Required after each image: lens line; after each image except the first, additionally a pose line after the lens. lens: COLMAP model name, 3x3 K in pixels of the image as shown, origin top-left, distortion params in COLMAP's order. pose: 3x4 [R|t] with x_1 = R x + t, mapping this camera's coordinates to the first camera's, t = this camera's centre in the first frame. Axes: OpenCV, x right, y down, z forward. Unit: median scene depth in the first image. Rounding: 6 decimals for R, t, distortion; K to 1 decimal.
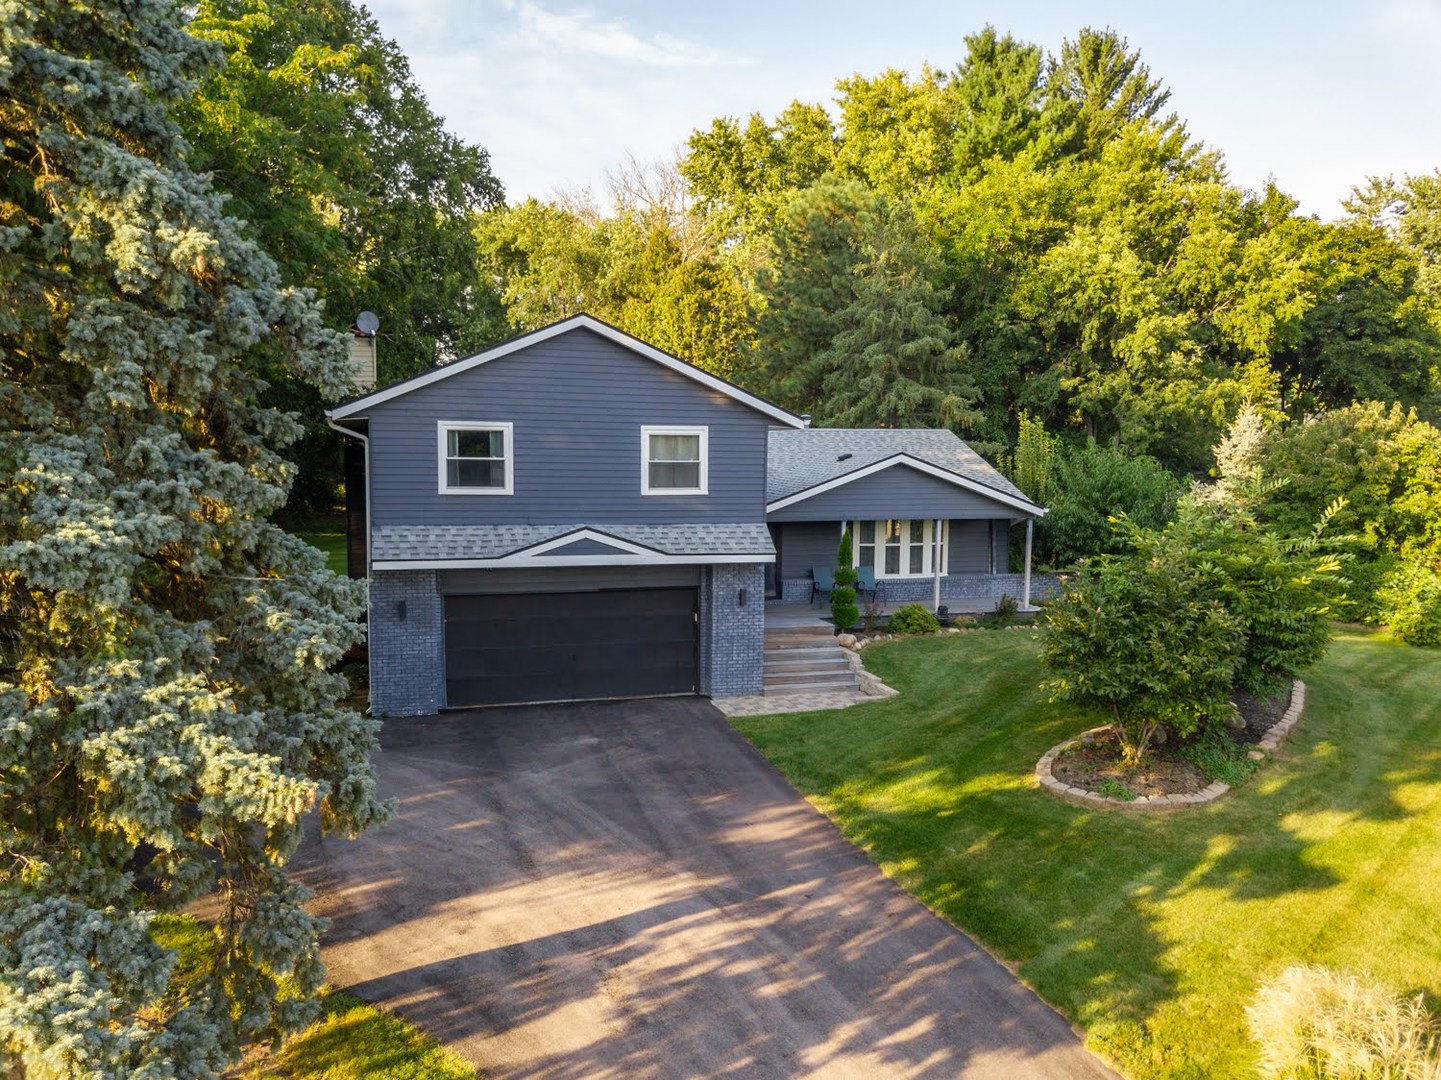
lens RADIAL K [[1114.0, 0, 724.5], [0, 1114.0, 544.4], [0, 0, 1]] dist [0.008350, 0.005472]
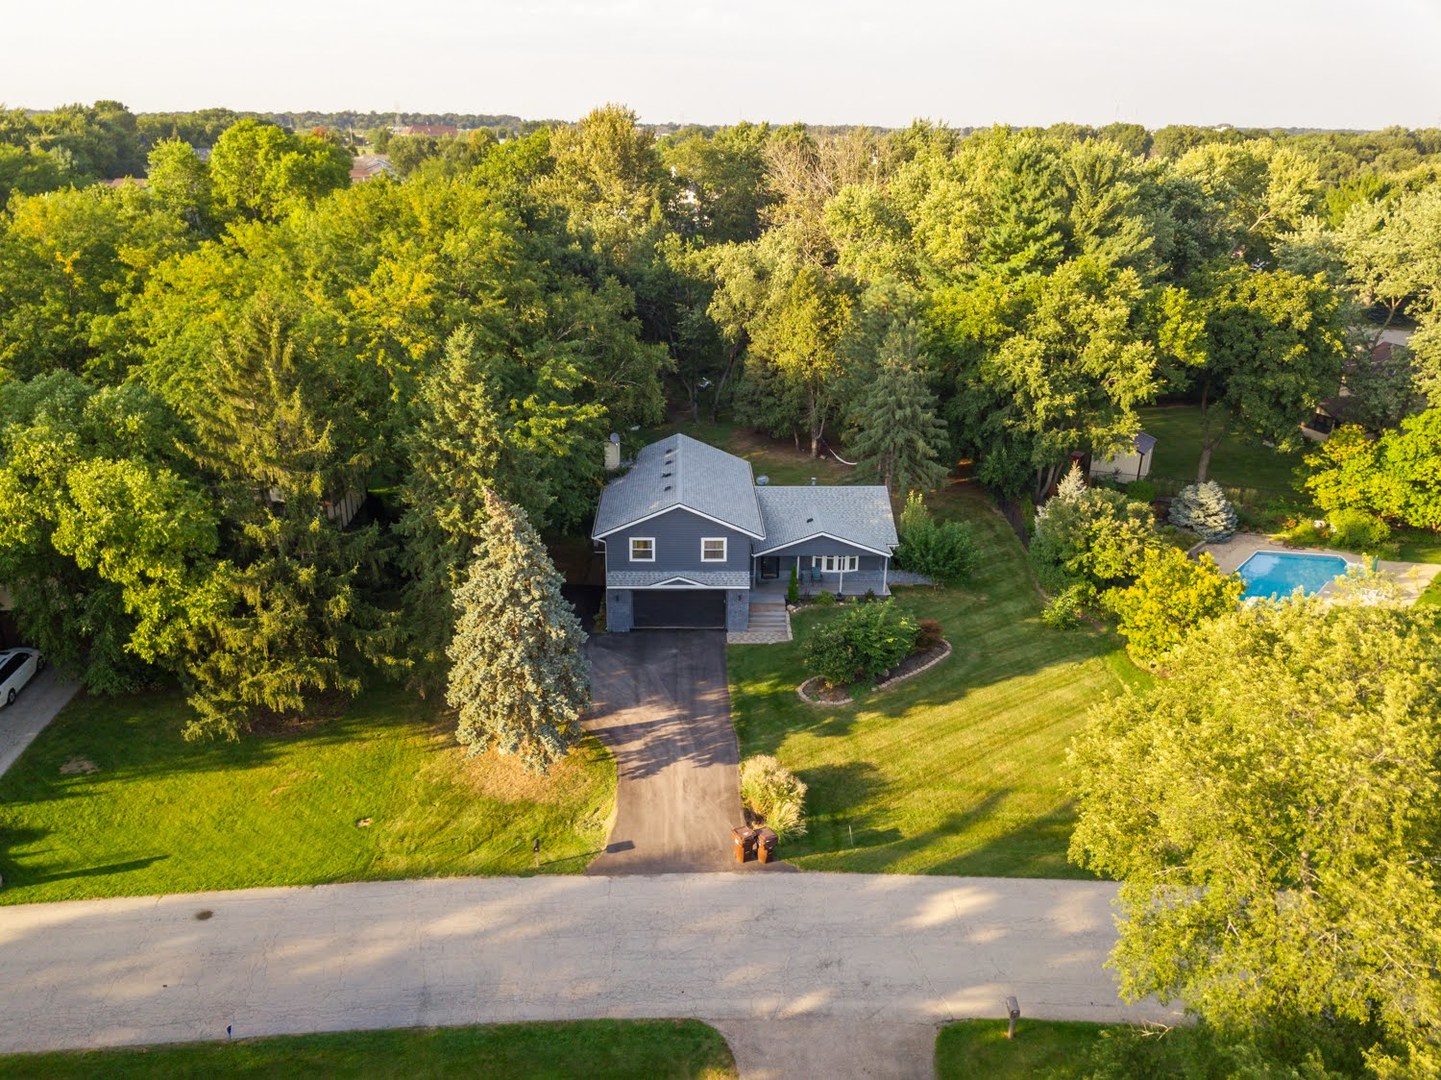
lens RADIAL K [[1093.7, 0, 720.5], [0, 1093.7, 540.0], [0, 0, 1]] dist [0.042144, -0.001132]
pose [[0.965037, 0.092853, -0.245117, 0.615062], [-0.026430, 0.964857, 0.261444, -0.787592], [0.260779, -0.245825, 0.933576, -1.458579]]
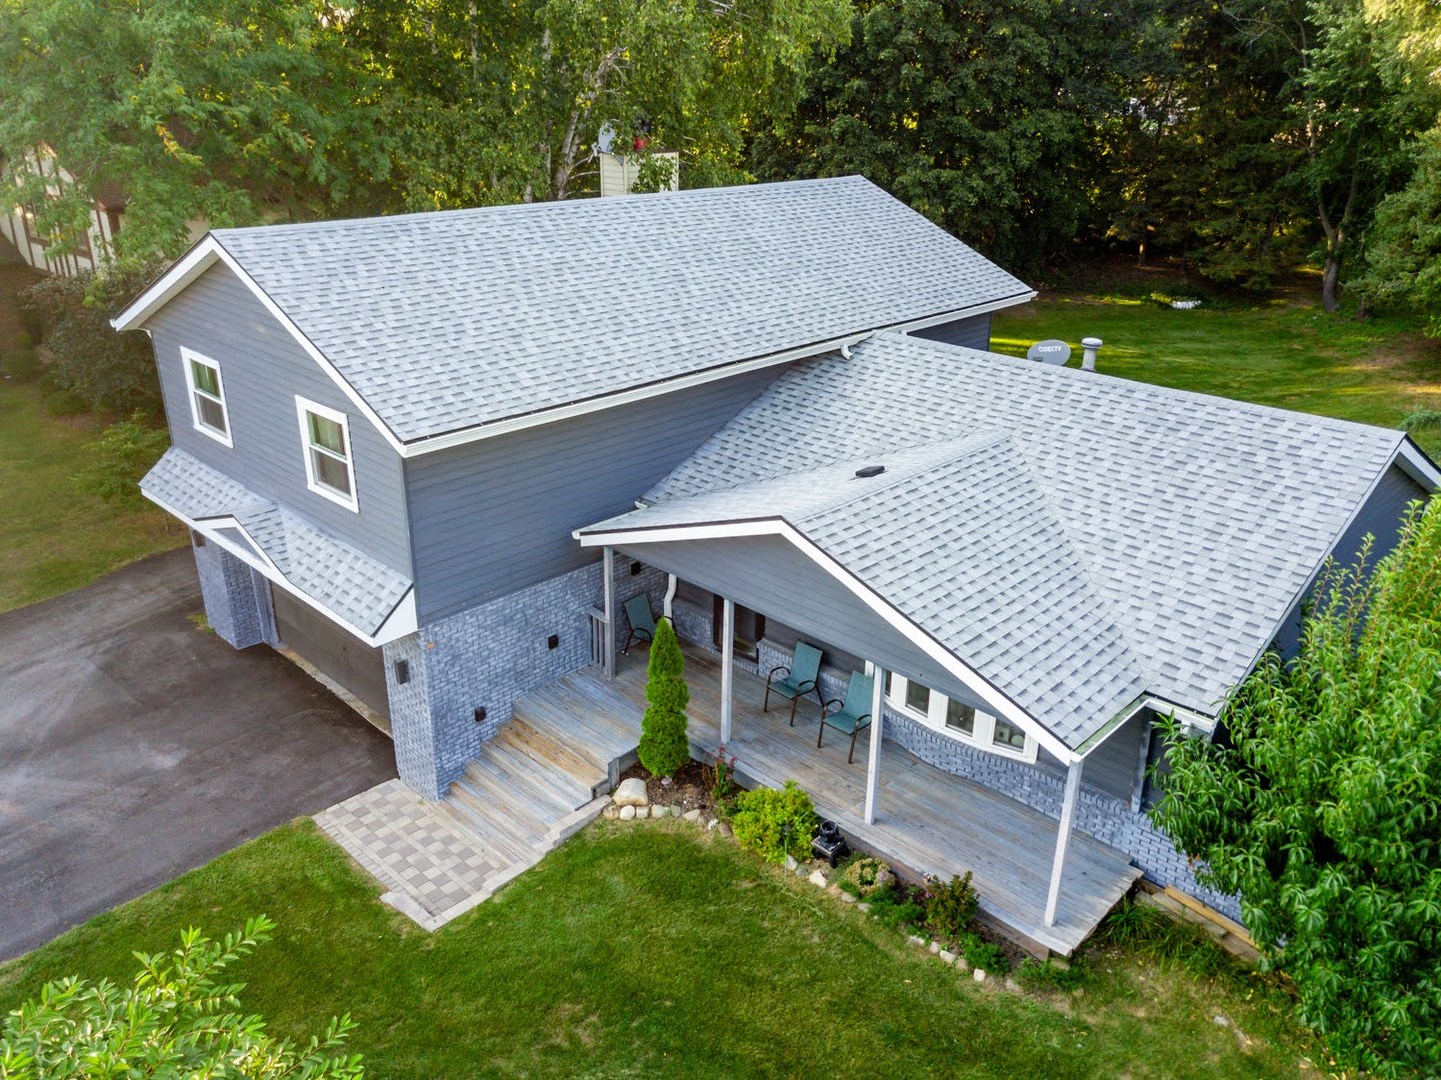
lens RADIAL K [[1107.8, 0, 723.3], [0, 1107.8, 550.9], [0, 0, 1]] dist [0.016393, -0.000087]
pose [[0.482442, 0.345362, -0.804969, 0.642403], [-0.084784, 0.933087, 0.349515, -0.278400], [0.871815, -0.100372, 0.479442, 0.873396]]
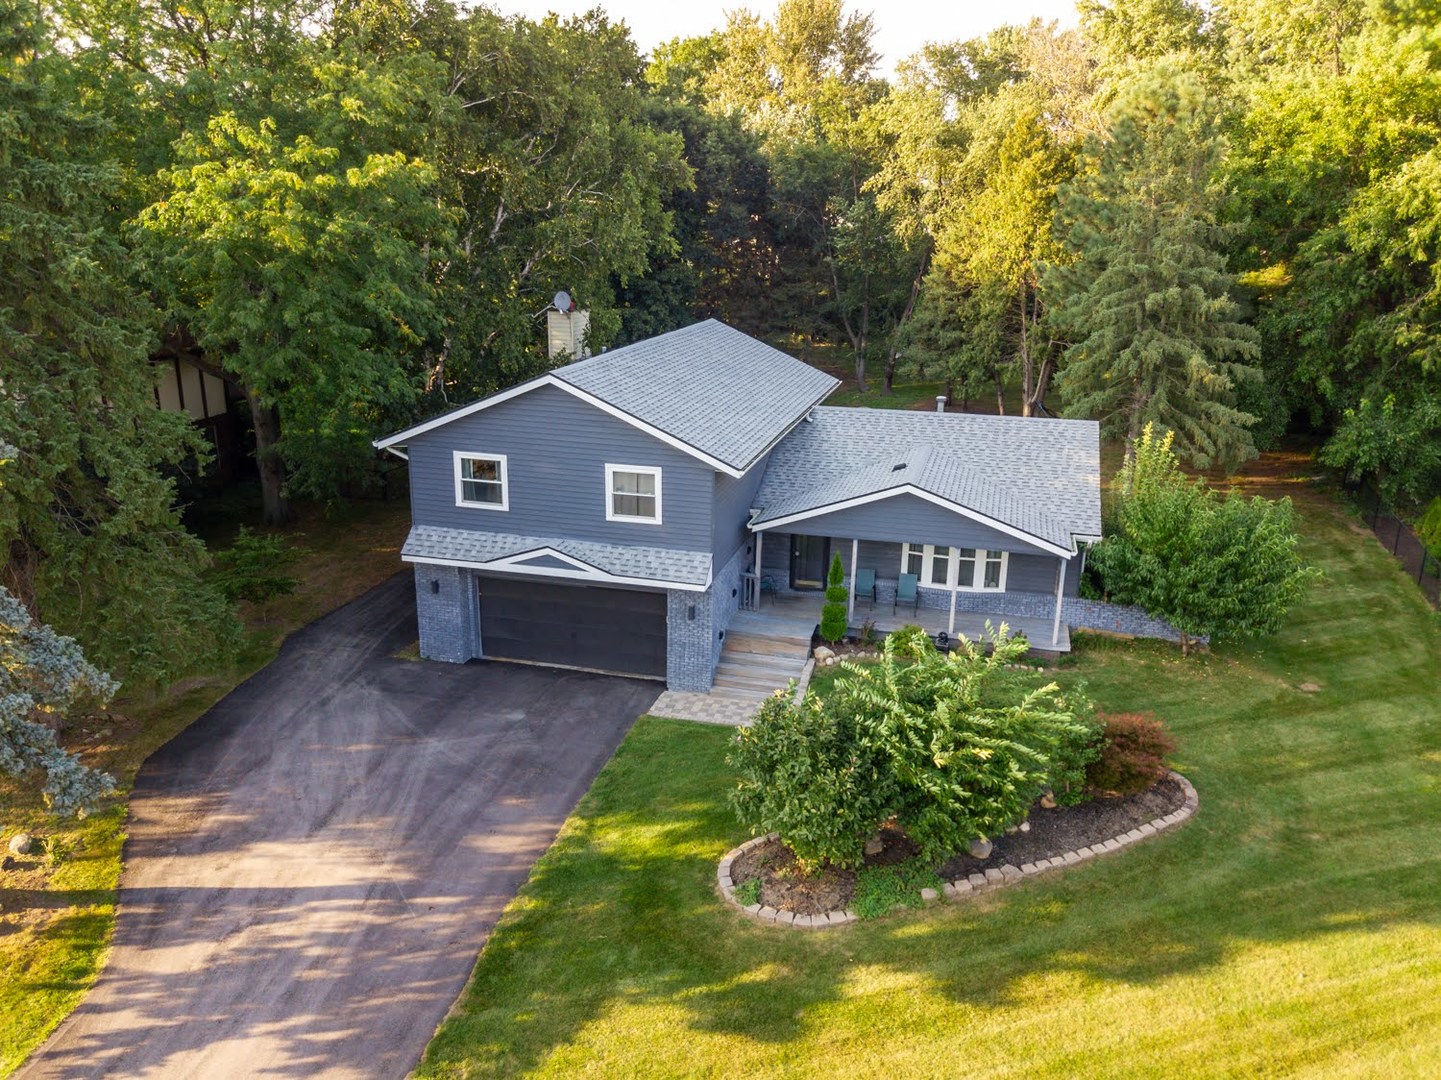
lens RADIAL K [[1107.8, 0, 723.3], [0, 1107.8, 550.9], [0, 0, 1]] dist [0.016393, -0.000087]
pose [[0.852847, 0.158431, -0.497546, 0.623294], [-0.055488, 0.974961, 0.215340, -0.272173], [0.519204, -0.156044, 0.840284, 0.058243]]
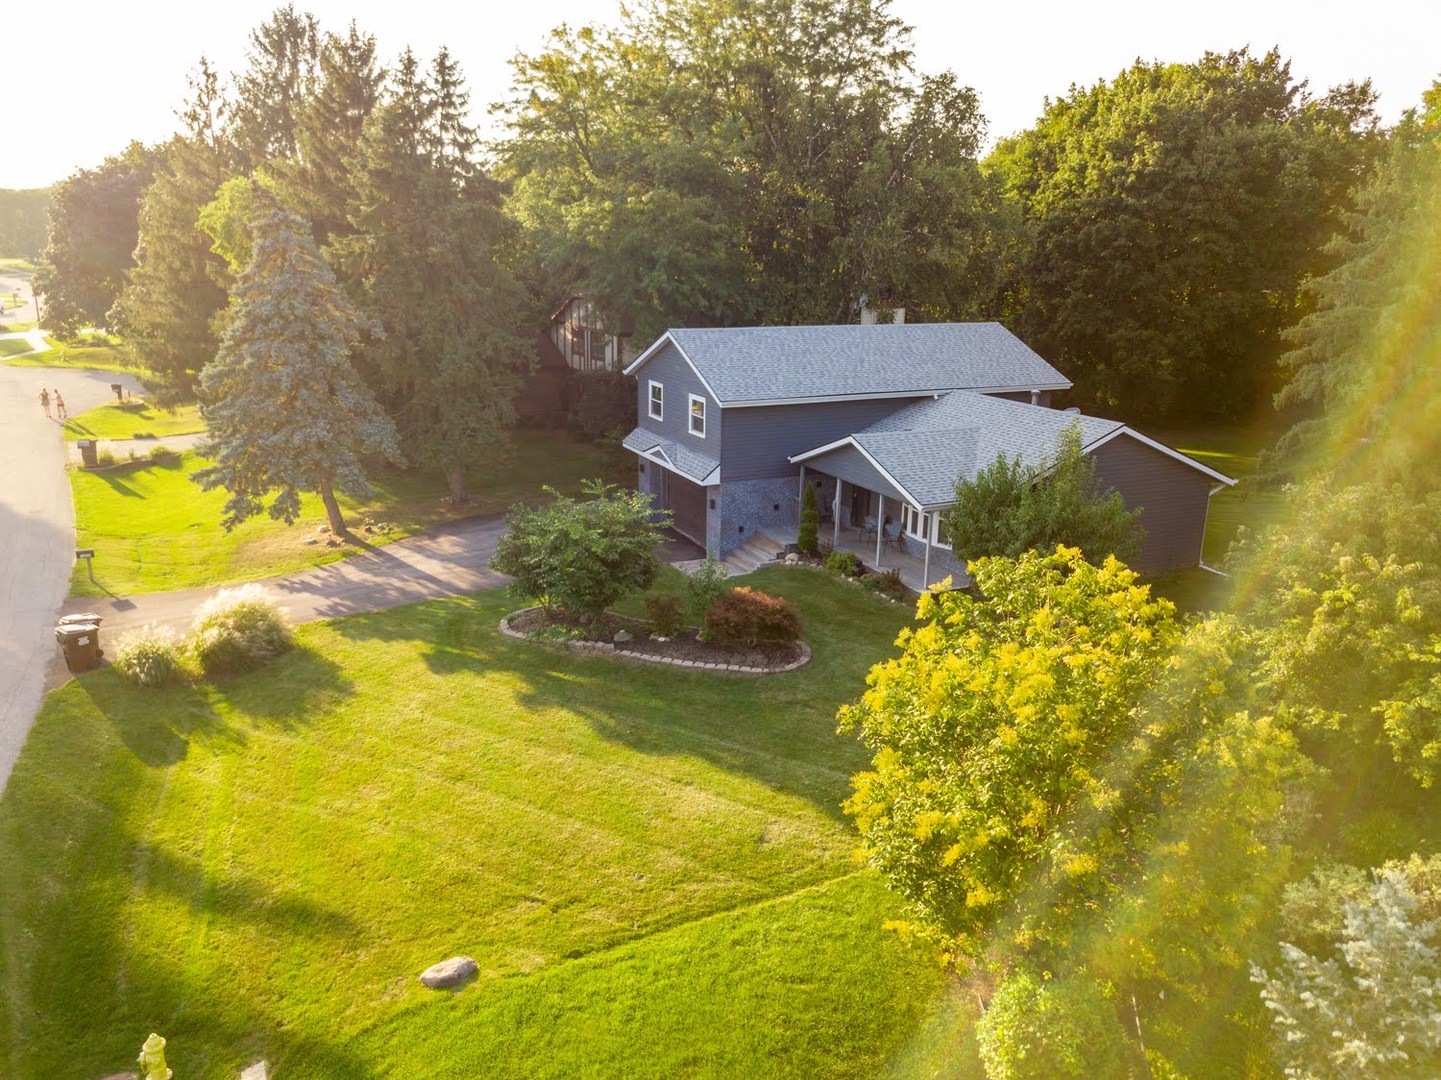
lens RADIAL K [[1124.3, 0, 720.3], [0, 1124.3, 551.6], [0, 0, 1]] dist [0.004047, 0.003810]
pose [[0.134674, 0.255330, -0.957428, 1.671615], [-0.099913, 0.964806, 0.243244, -0.297838], [0.985840, 0.062901, 0.155445, 0.773241]]
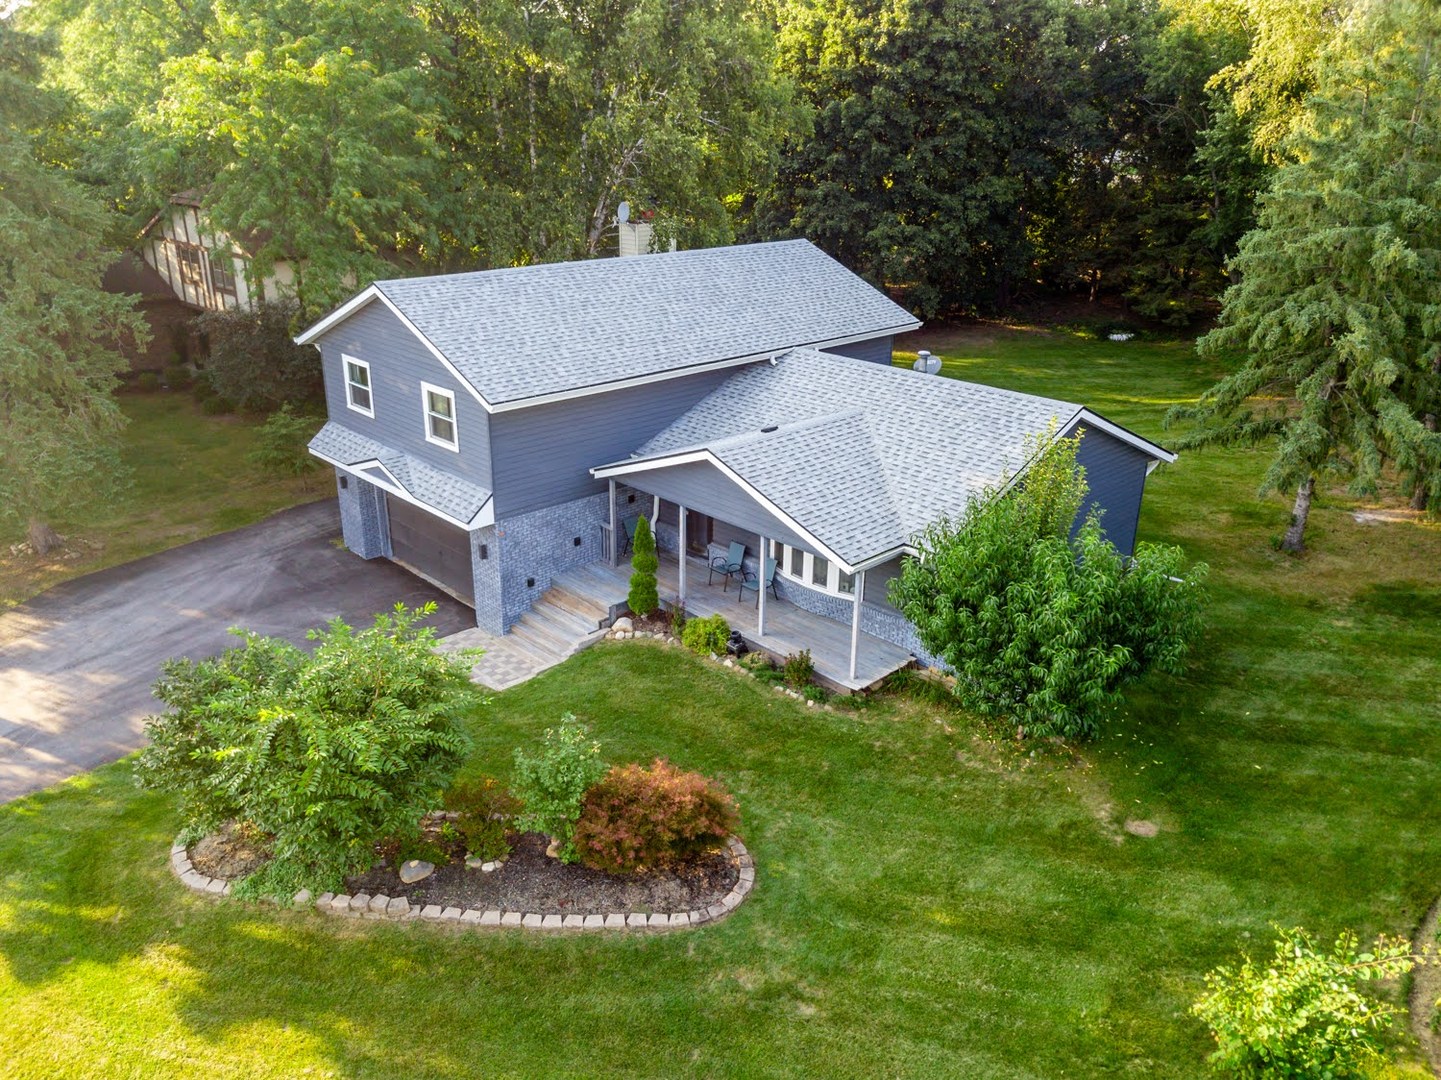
lens RADIAL K [[1107.8, 0, 723.3], [0, 1107.8, 550.9], [0, 0, 1]] dist [0.016393, -0.000087]
pose [[0.450624, 0.326593, -0.830828, 1.052924], [-0.085193, 0.942162, 0.324150, -0.333924], [0.888639, -0.075289, 0.452384, 0.732521]]
